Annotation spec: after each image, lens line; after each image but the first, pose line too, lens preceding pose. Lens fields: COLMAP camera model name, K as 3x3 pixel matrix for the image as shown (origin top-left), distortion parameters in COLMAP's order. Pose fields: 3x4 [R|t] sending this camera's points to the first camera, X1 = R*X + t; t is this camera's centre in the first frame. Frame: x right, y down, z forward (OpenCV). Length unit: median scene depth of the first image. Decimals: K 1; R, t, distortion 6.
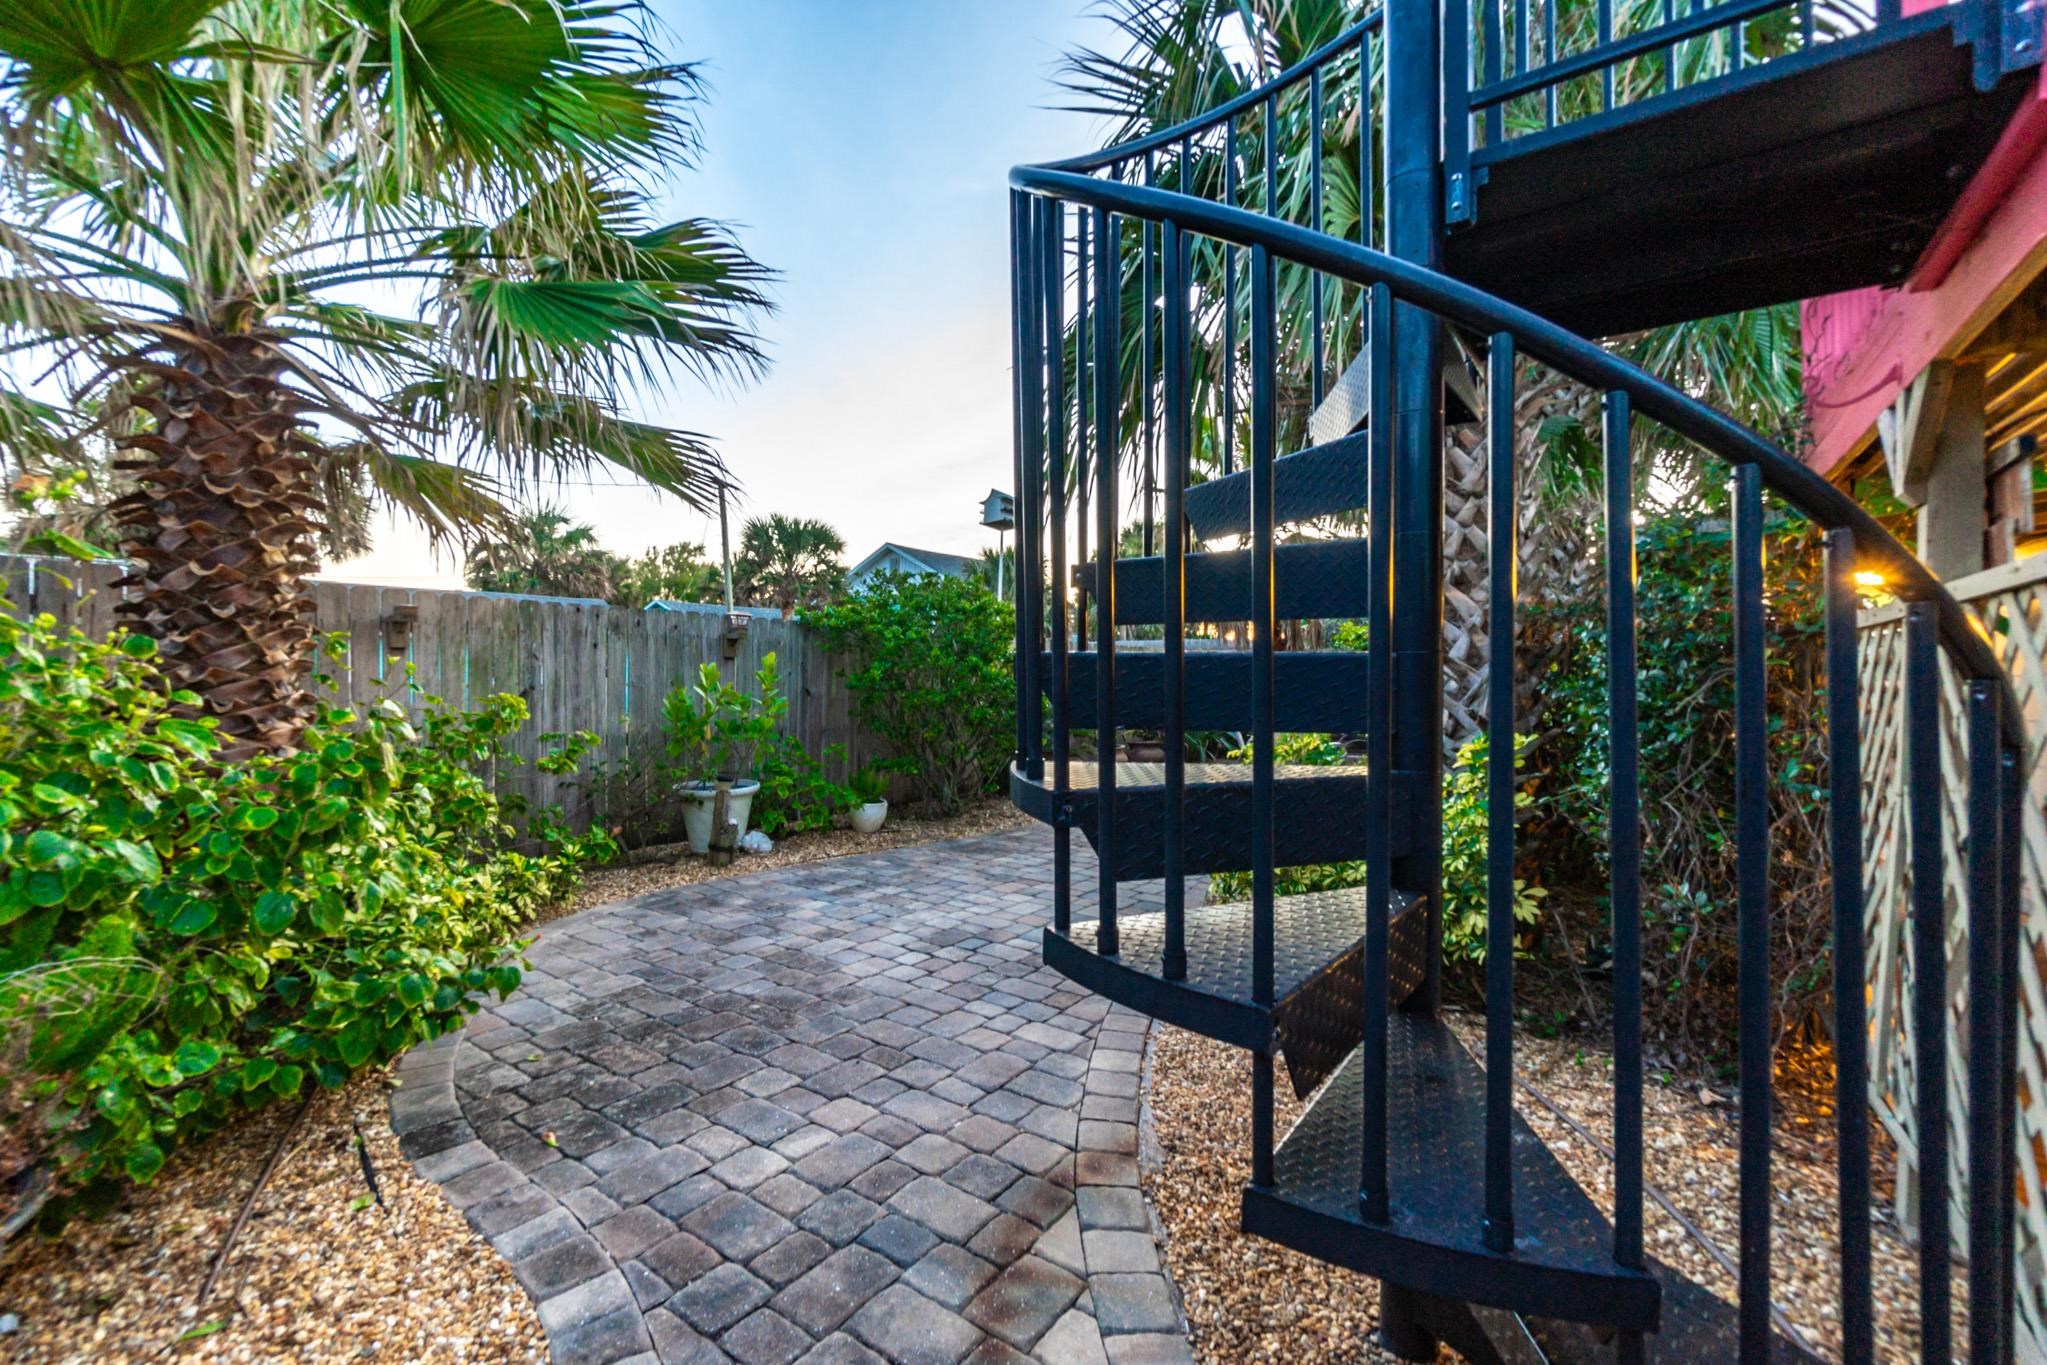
lens RADIAL K [[884.4, 0, 1013.8], [0, 884.4, 667.1], [0, 0, 1]] dist [-0.003287, 0.000378]
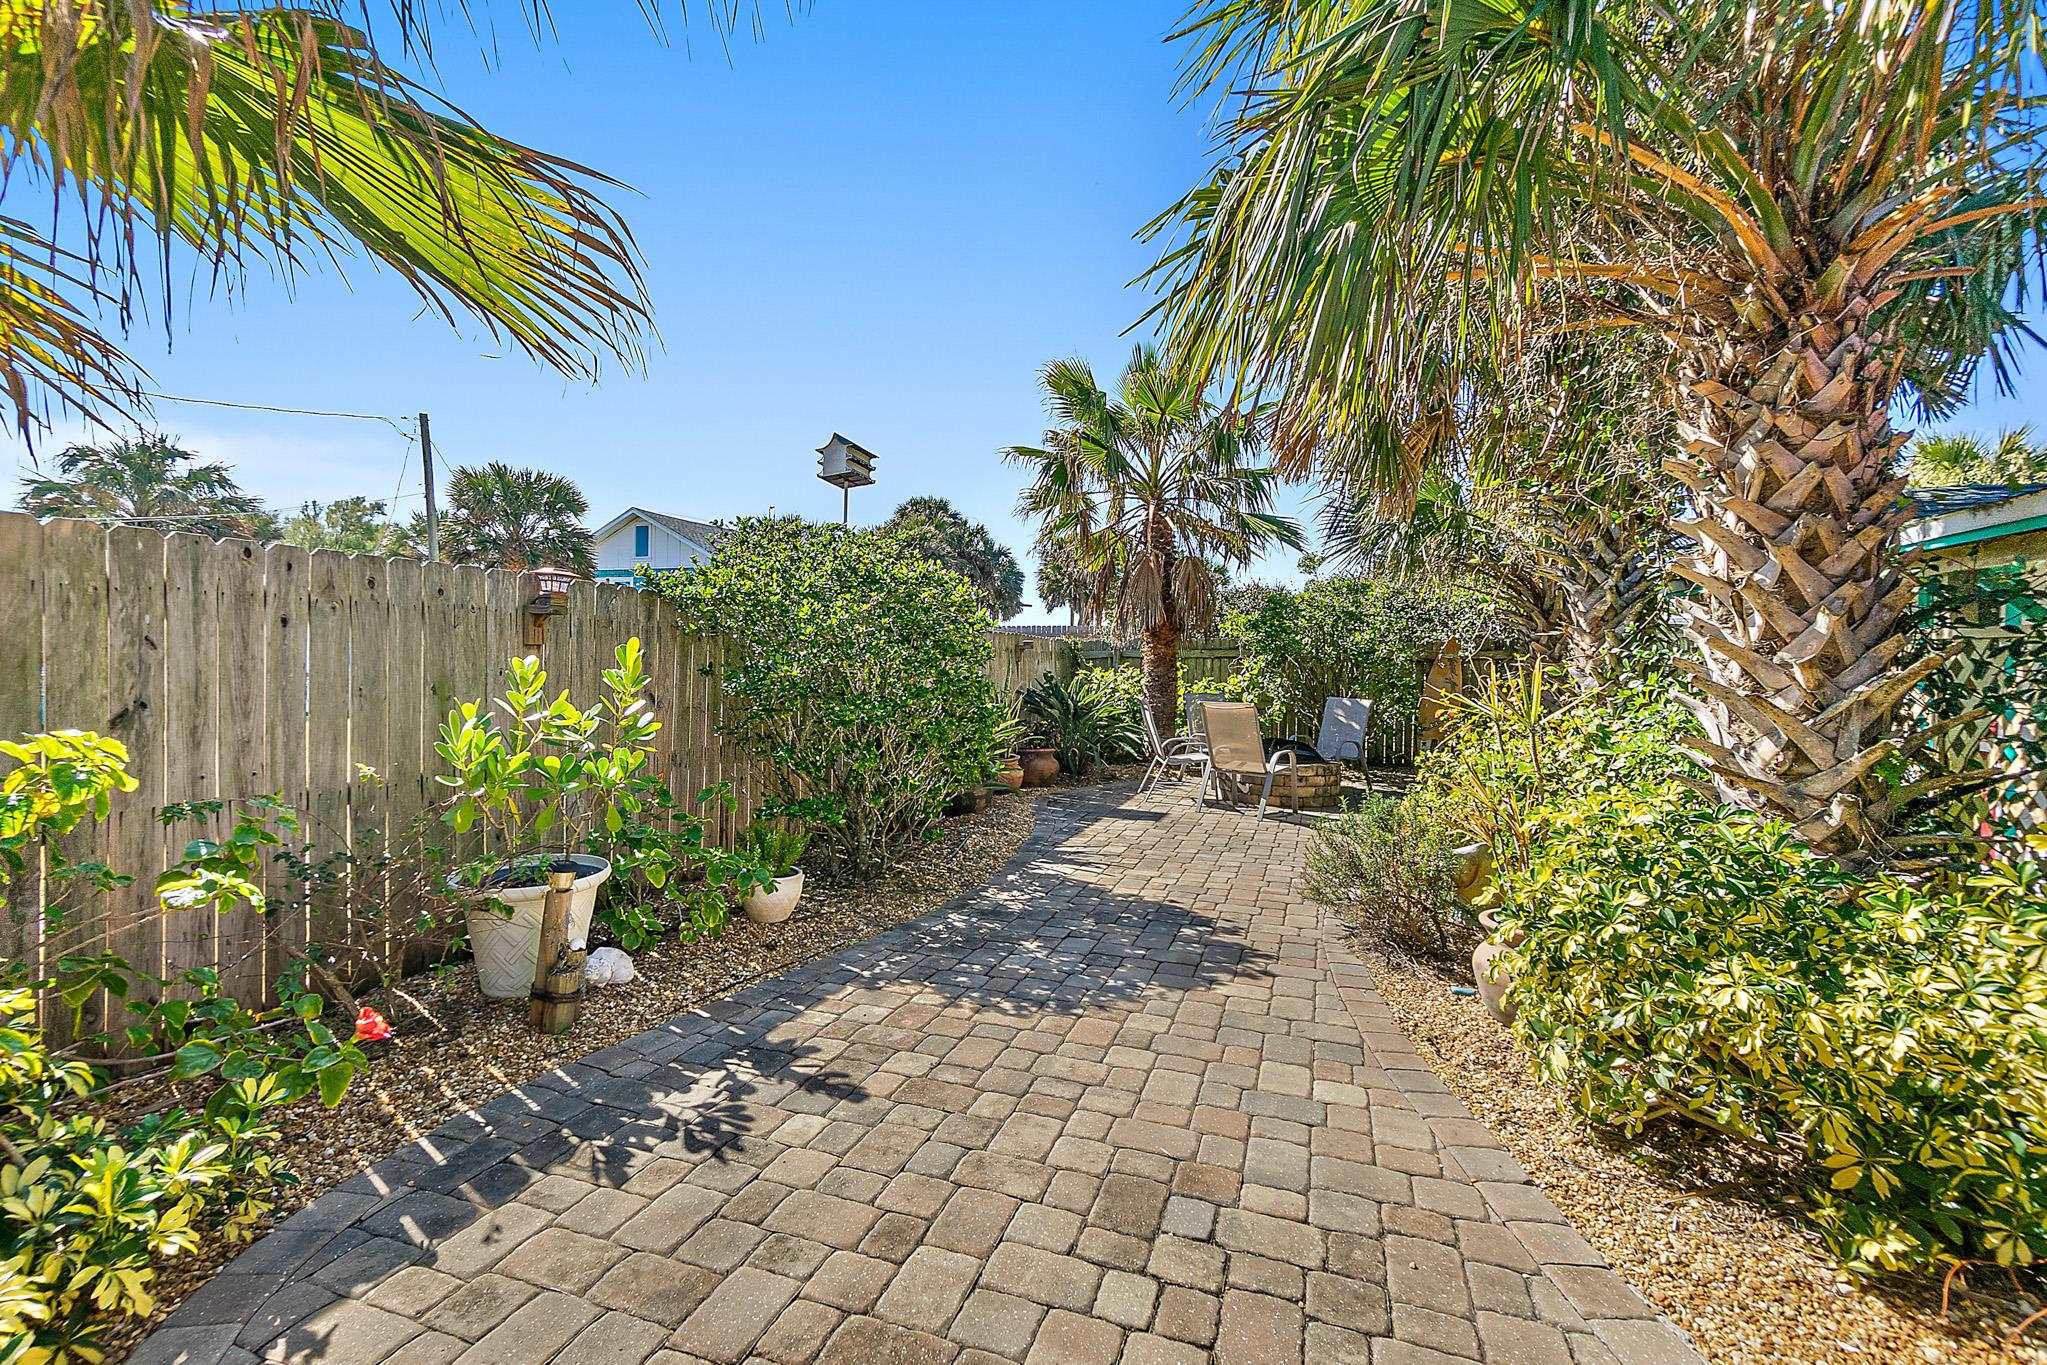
lens RADIAL K [[895.8, 0, 990.7], [0, 895.8, 654.1], [0, 0, 1]] dist [-0.009979, 0.000265]
pose [[0.963826, 0.003366, 0.266511, -0.101618], [-0.004321, 0.999986, 0.002999, -0.005458], [-0.266498, -0.004042, 0.963827, 0.181641]]
